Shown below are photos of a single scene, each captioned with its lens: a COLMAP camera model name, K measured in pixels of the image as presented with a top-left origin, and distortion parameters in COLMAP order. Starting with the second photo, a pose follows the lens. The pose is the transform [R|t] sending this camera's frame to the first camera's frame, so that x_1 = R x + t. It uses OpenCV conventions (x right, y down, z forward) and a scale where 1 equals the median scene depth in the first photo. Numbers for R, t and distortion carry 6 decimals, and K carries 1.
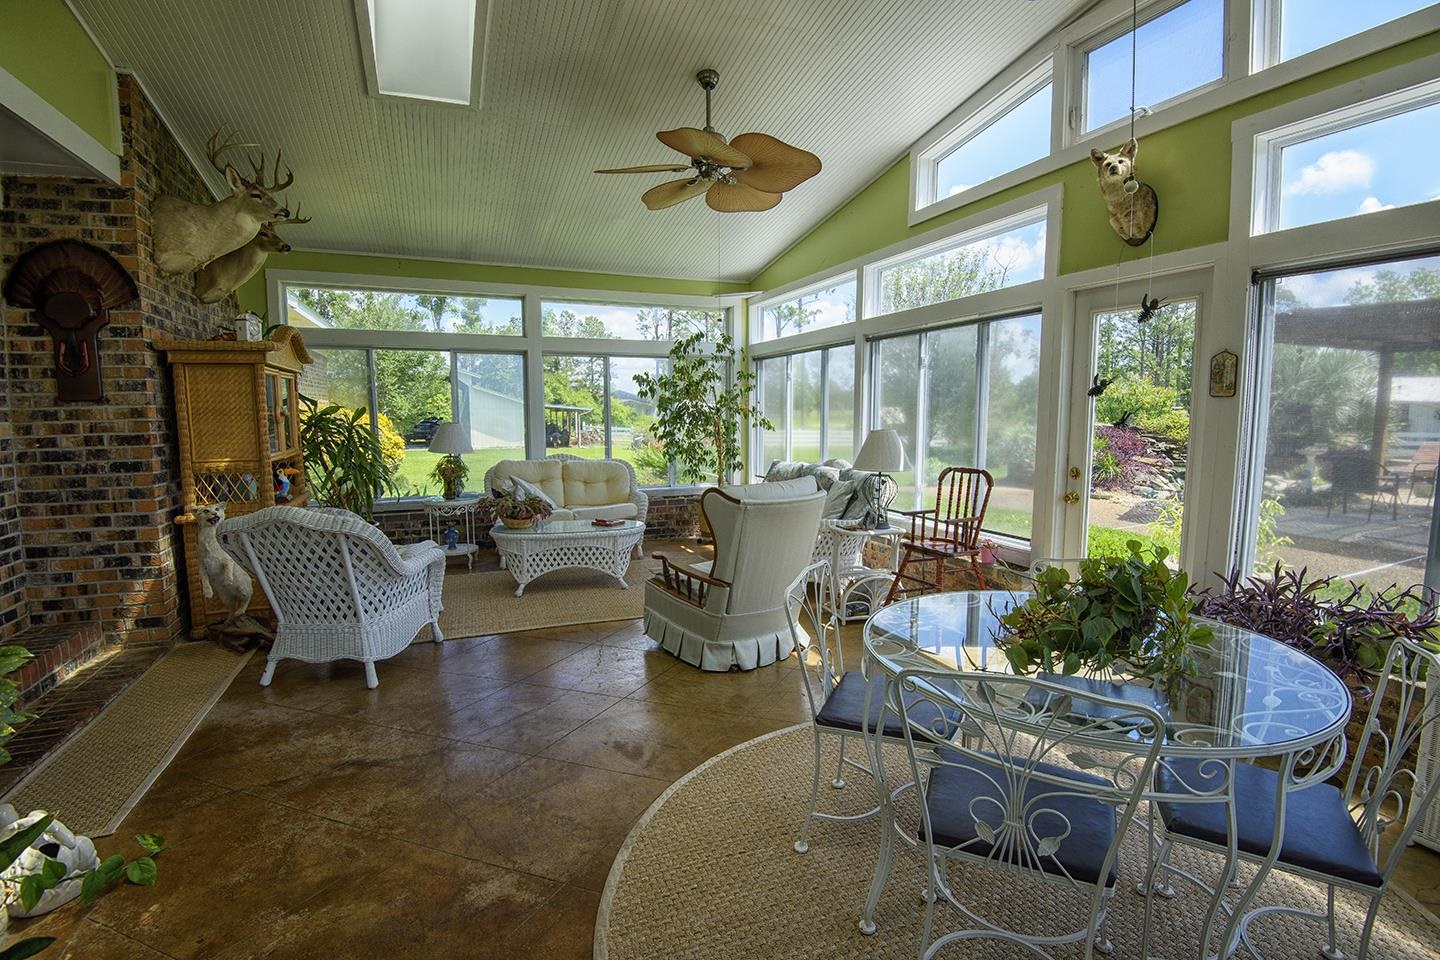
lens RADIAL K [[645.6, 0, 709.6], [0, 645.6, 479.4], [0, 0, 1]] dist [0.000088, -0.000949]
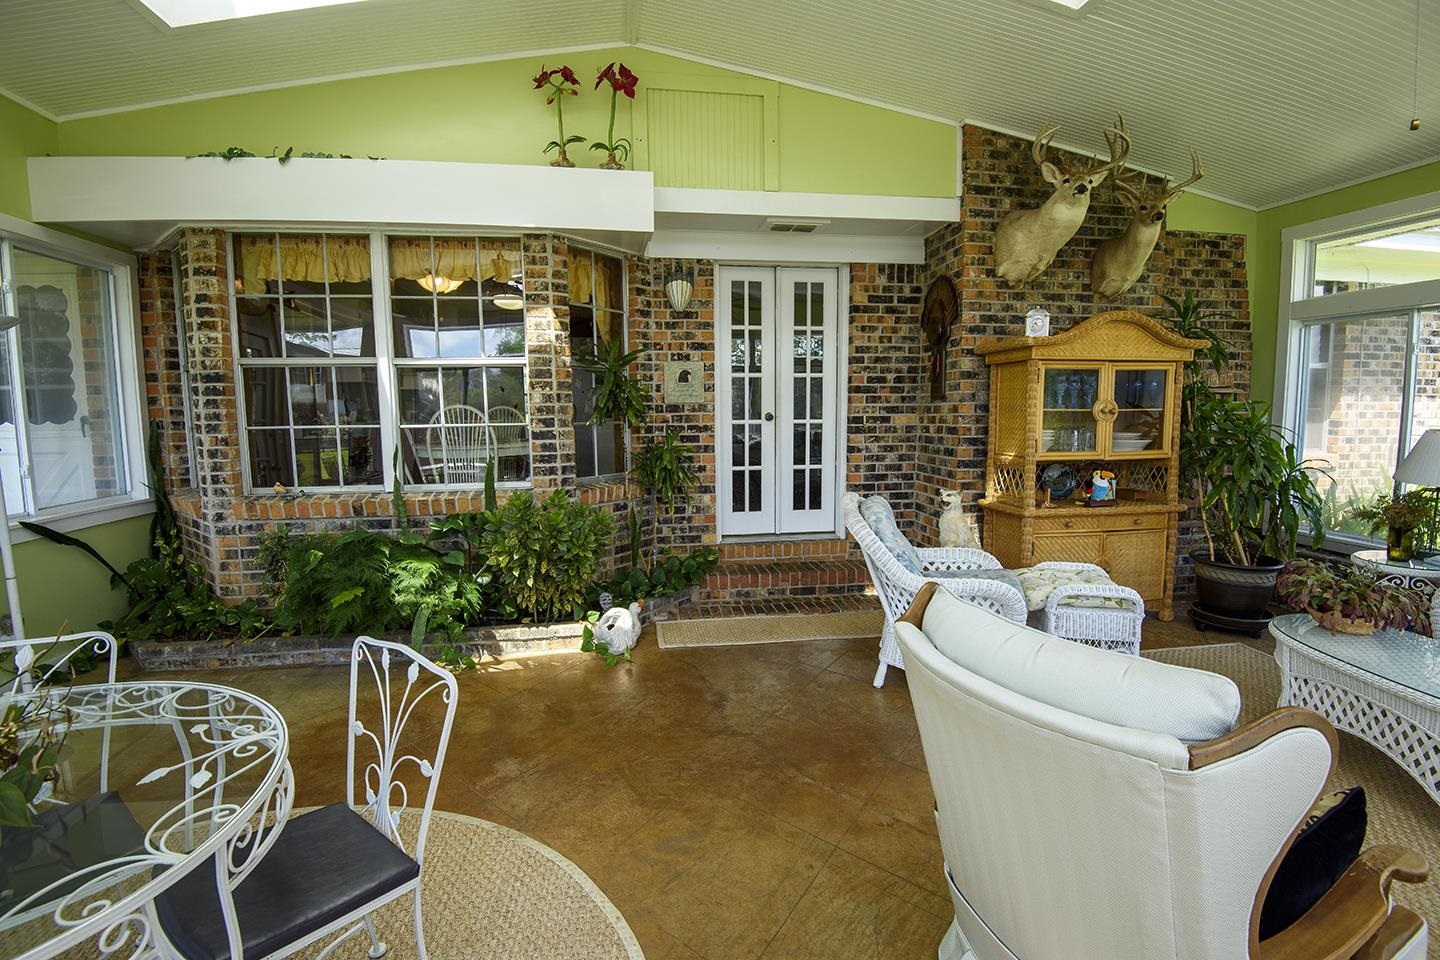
lens RADIAL K [[645.6, 0, 709.6], [0, 645.6, 479.4], [0, 0, 1]] dist [0.000088, -0.000949]
pose [[-0.173953, 0.104410, -0.979203, 0.381974], [-0.113500, 0.985611, 0.125256, -0.067980], [0.978191, 0.132928, -0.159600, 0.729347]]
